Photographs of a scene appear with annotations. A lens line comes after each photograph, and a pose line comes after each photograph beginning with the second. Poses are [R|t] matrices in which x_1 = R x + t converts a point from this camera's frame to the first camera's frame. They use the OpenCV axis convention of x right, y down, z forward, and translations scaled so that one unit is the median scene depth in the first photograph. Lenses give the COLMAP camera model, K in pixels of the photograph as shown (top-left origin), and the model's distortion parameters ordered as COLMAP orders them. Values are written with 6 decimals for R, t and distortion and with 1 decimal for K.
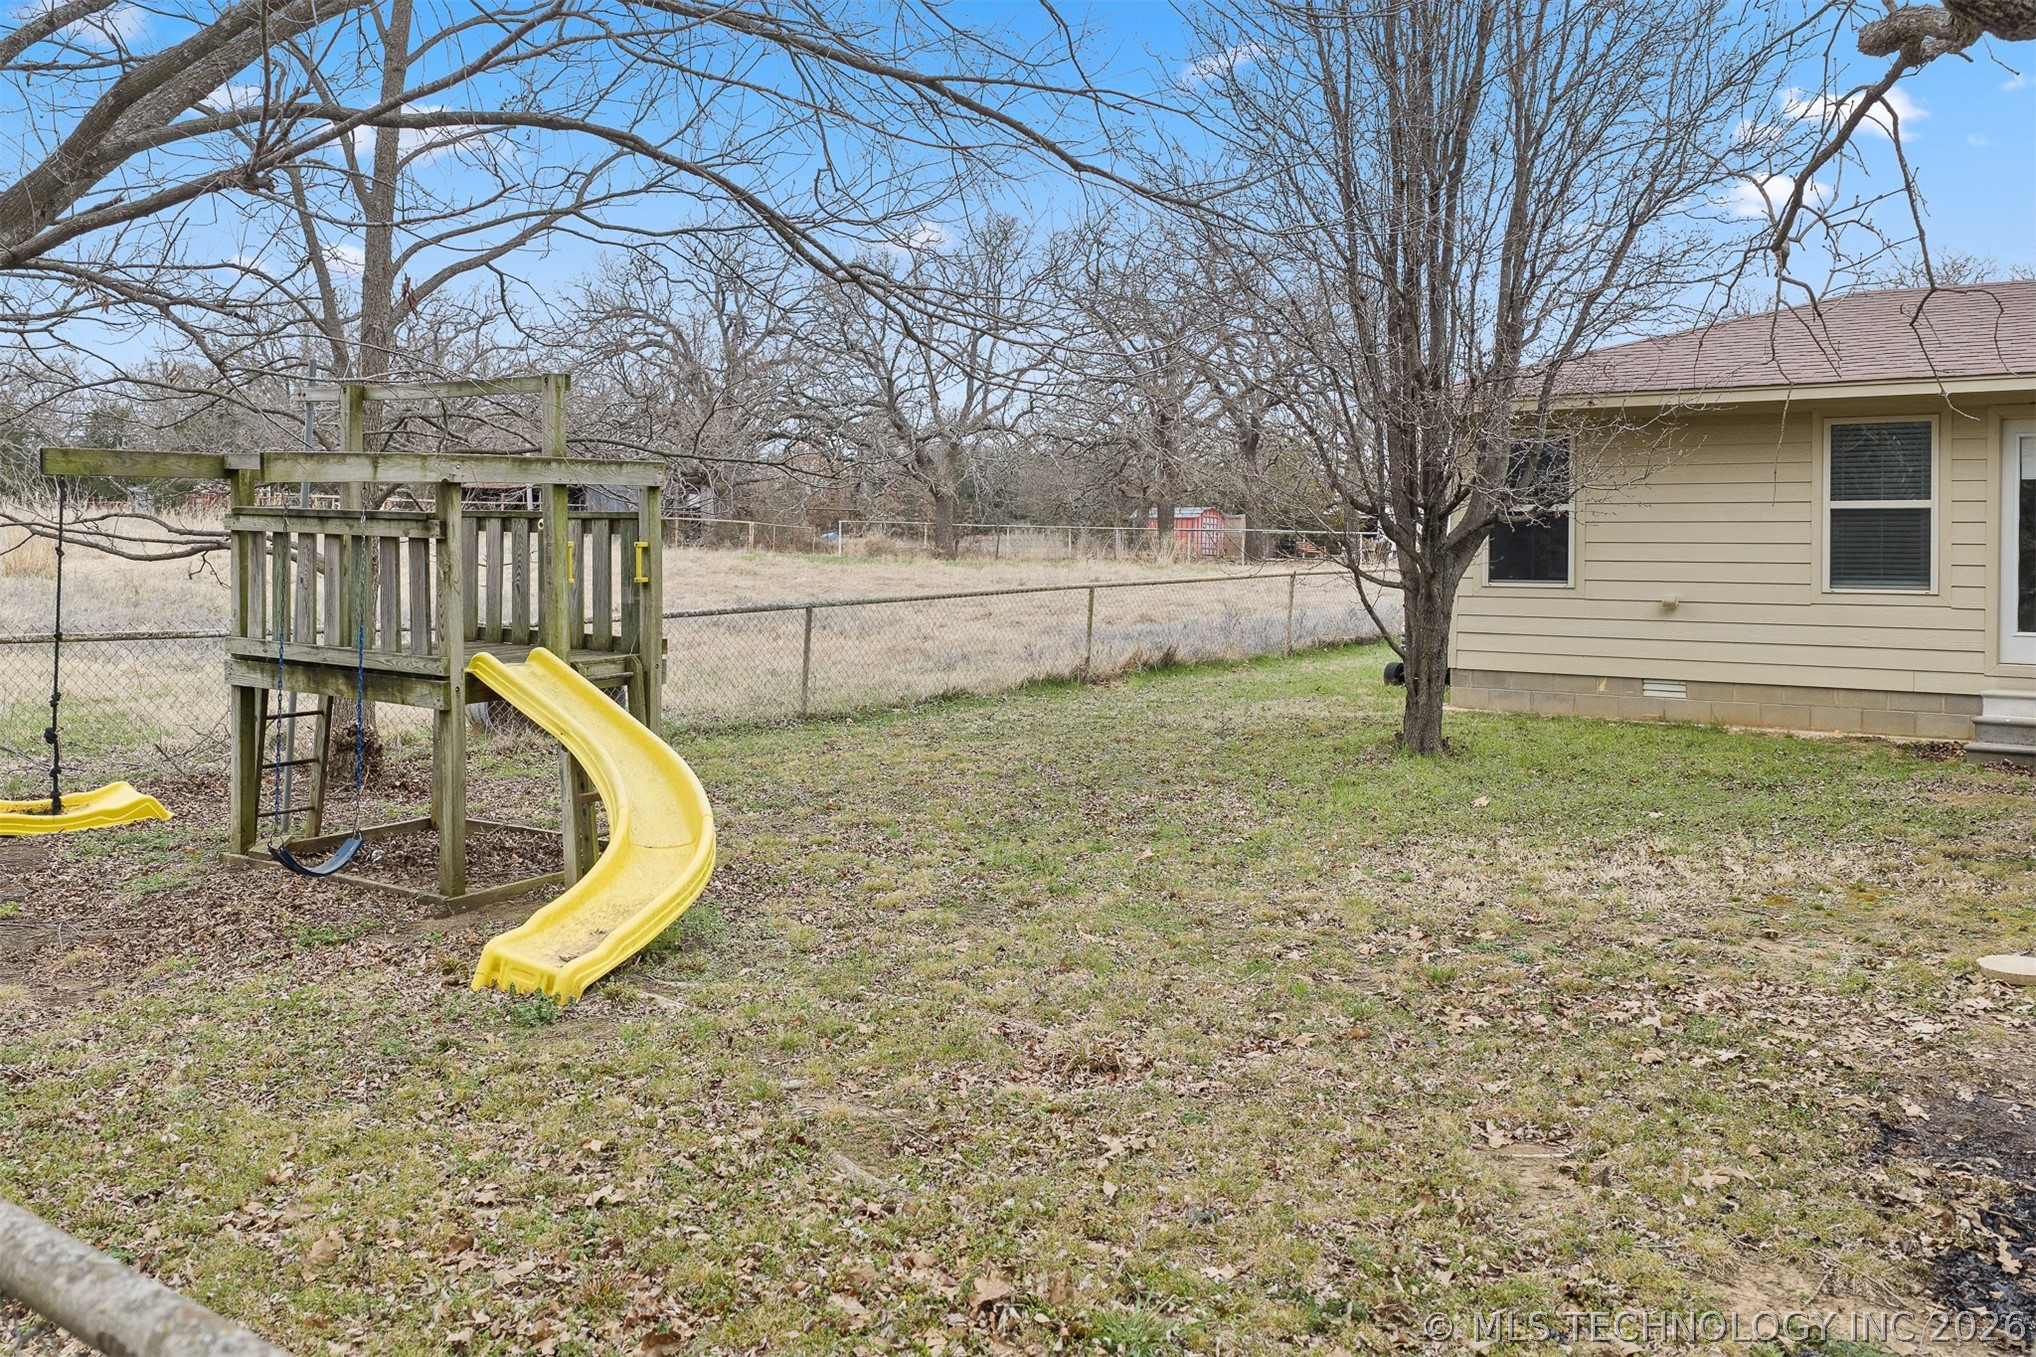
lens RADIAL K [[1711.5, 0, 1028.2], [0, 1711.5, 646.8], [0, 0, 1]] dist [0.007617, -0.006307]
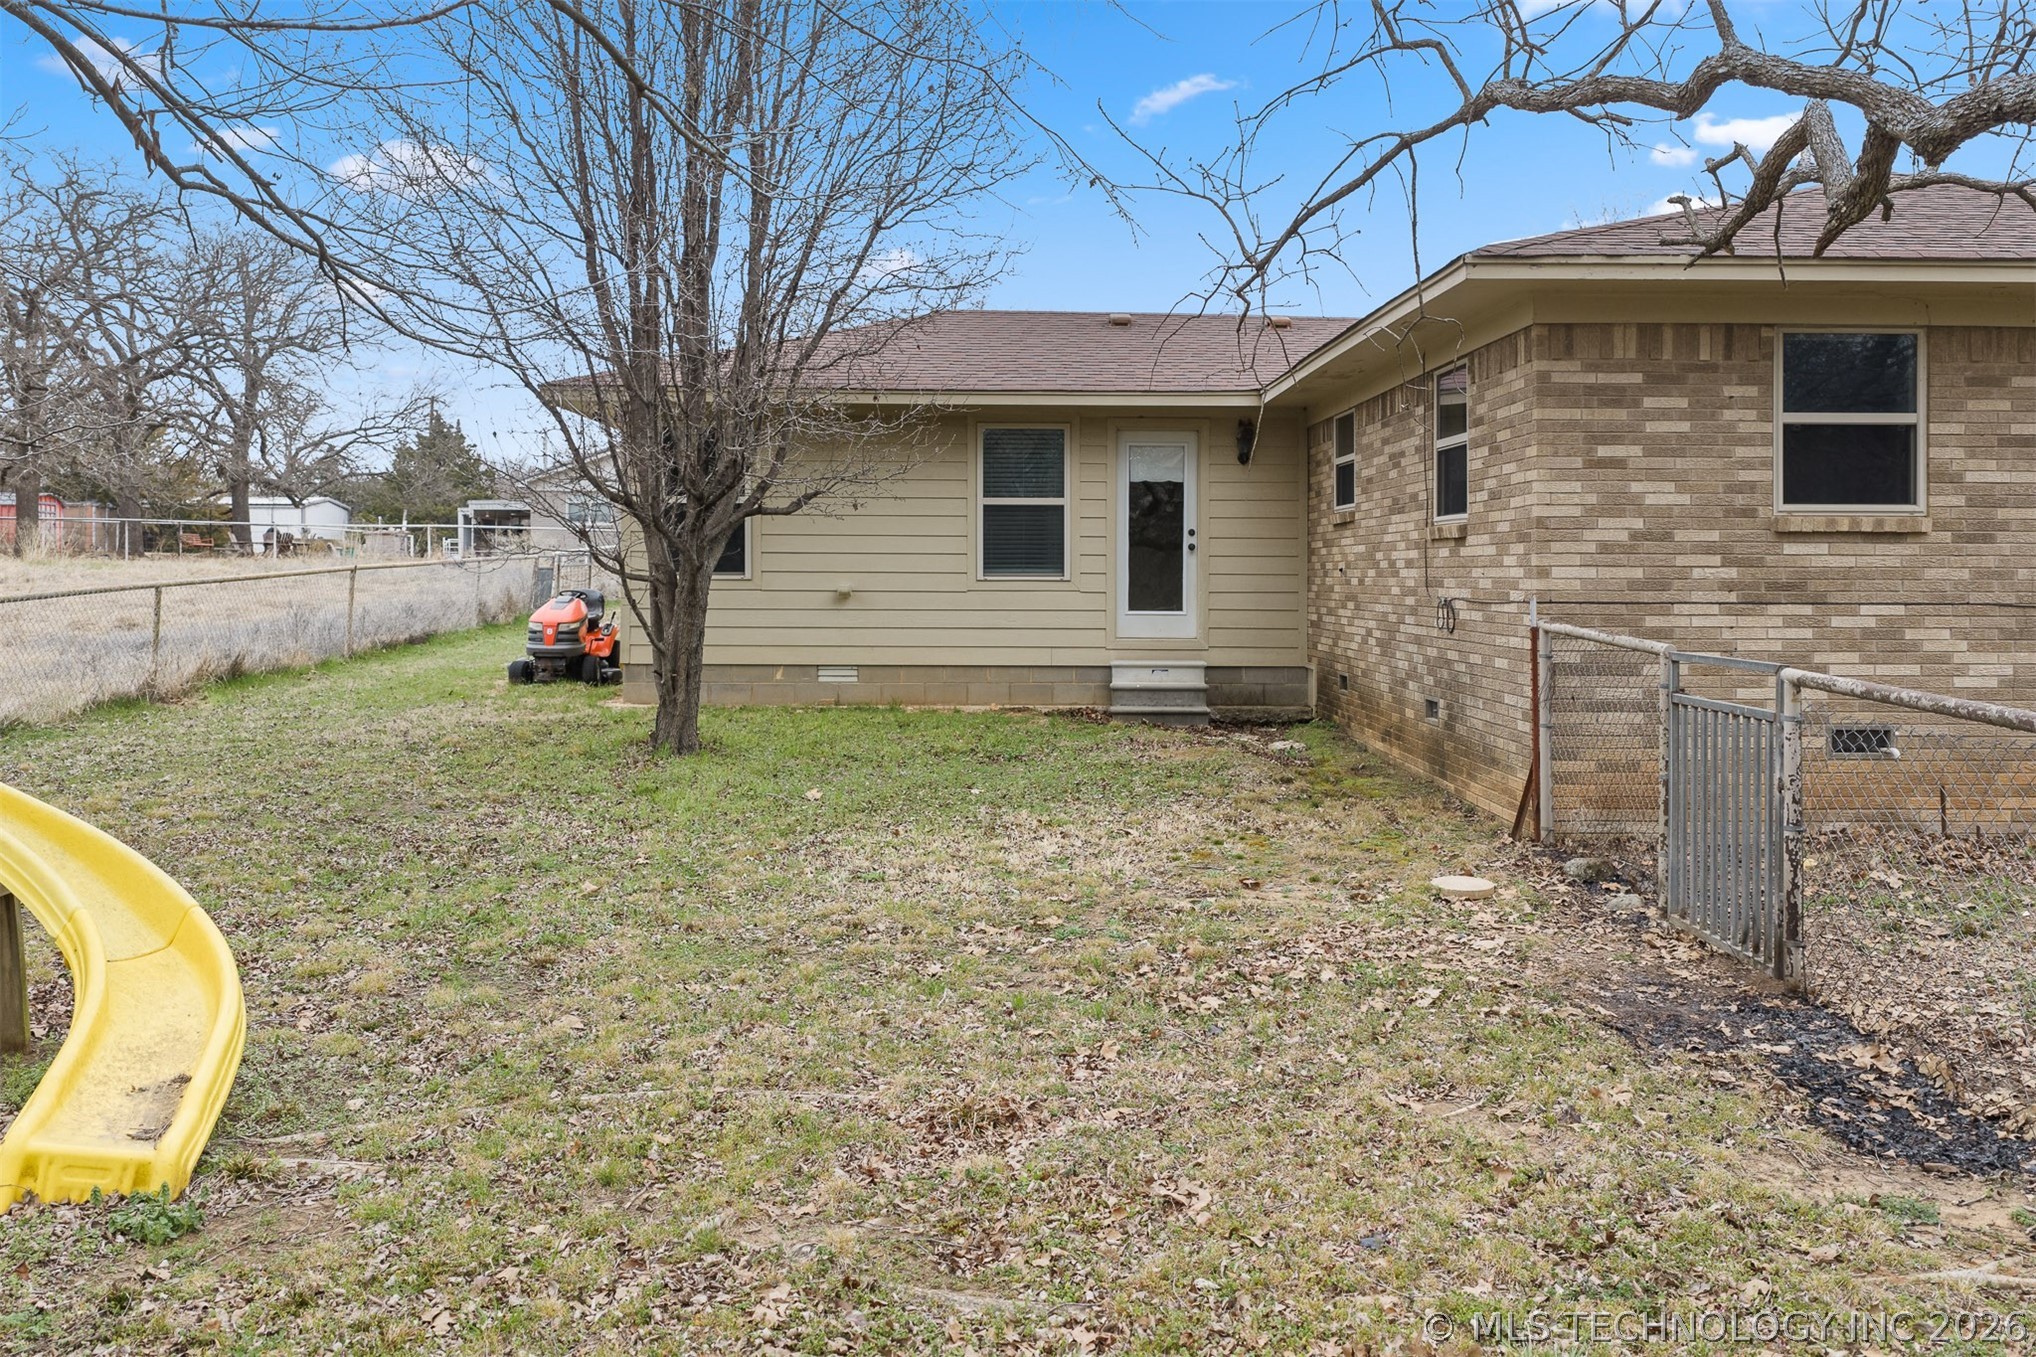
lens RADIAL K [[1687.0, 0, 1031.0], [0, 1687.0, 682.5], [0, 0, 1]] dist [0.012404, -0.019833]
pose [[0.792786, -0.052241, 0.607257, -0.179799], [0.036418, 0.998600, 0.038364, -0.006205], [-0.608411, -0.008299, 0.793579, 0.111146]]
